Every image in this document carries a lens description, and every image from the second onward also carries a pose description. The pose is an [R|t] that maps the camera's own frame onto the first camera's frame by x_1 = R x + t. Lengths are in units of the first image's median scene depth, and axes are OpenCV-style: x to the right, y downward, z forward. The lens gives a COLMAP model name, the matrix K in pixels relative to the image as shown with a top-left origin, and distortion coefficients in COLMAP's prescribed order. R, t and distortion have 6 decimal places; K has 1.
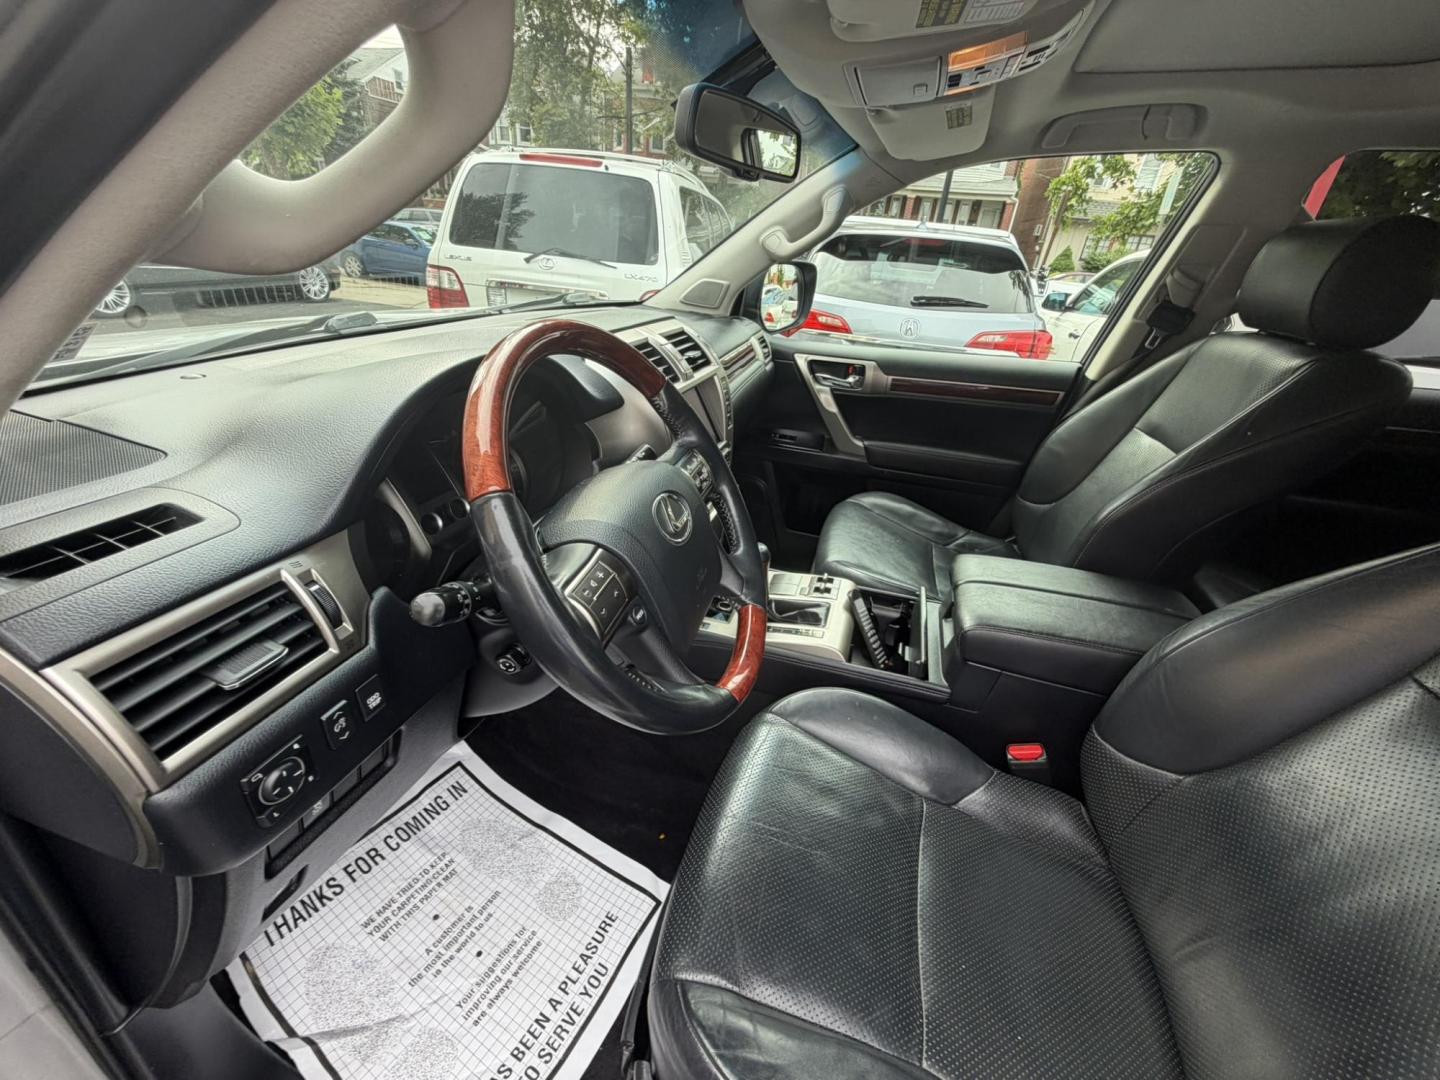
lens RADIAL K [[569.5, 0, 720.0], [0, 569.5, 540.0], [0, 0, 1]] dist [0.000672, 0.000190]
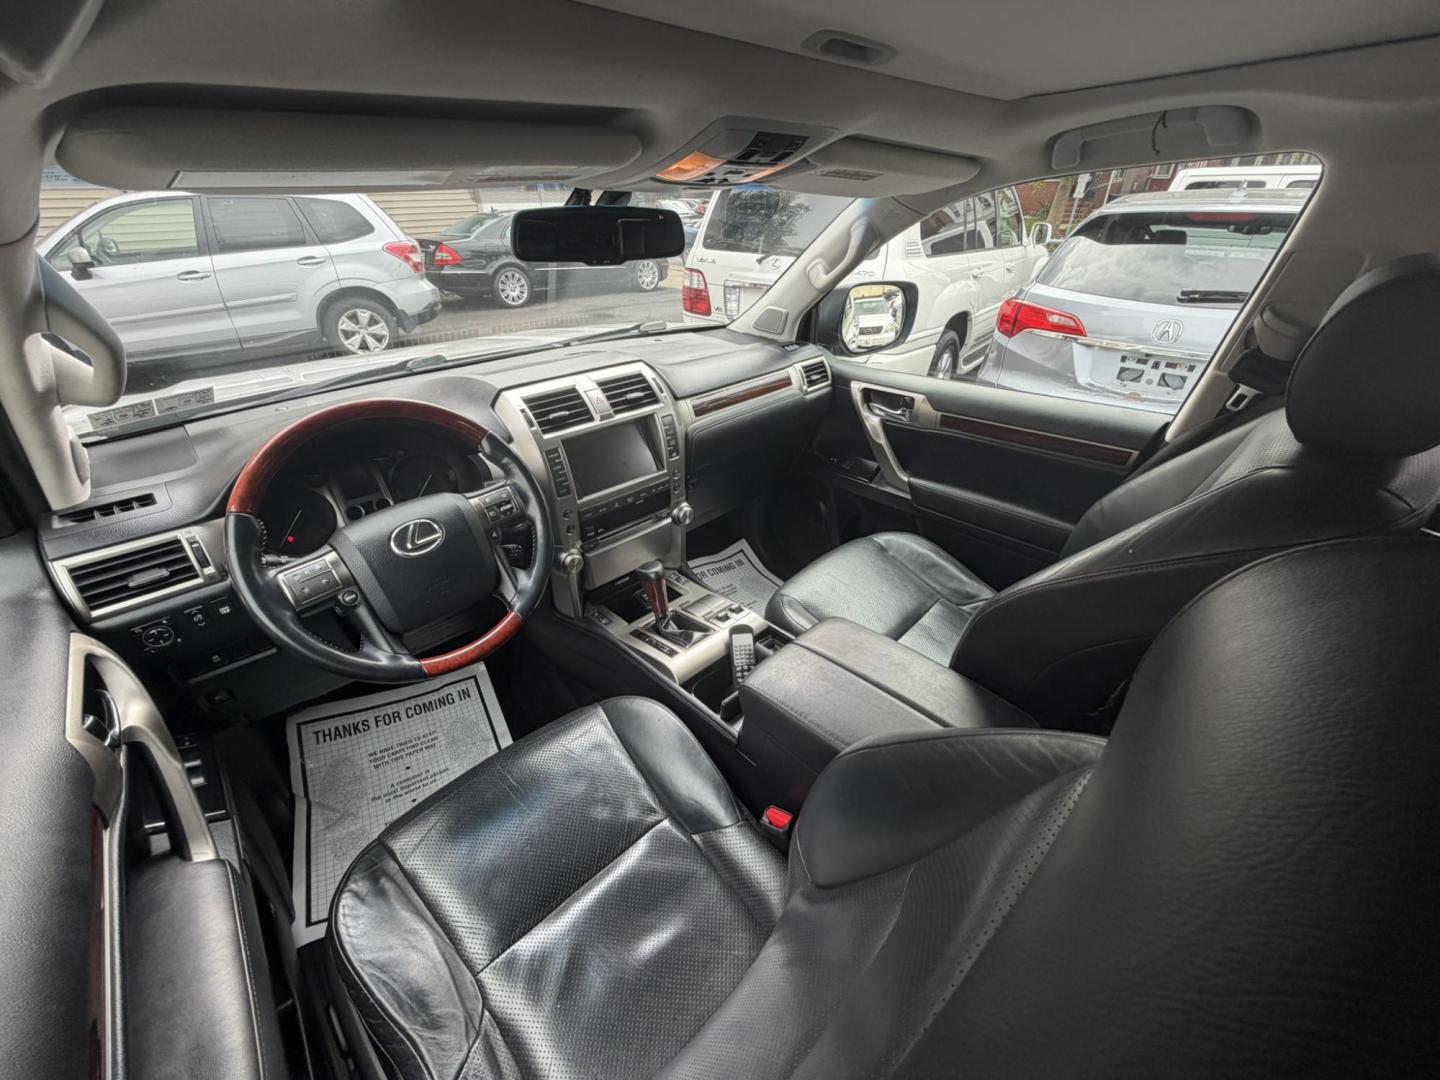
lens RADIAL K [[569.5, 0, 720.0], [0, 569.5, 540.0], [0, 0, 1]] dist [0.000672, 0.000190]
pose [[0.875150, 0.178147, -0.449862, 0.558254], [-0.162590, 0.983963, 0.073354, -0.119419], [0.455716, 0.008947, 0.890080, 0.028759]]
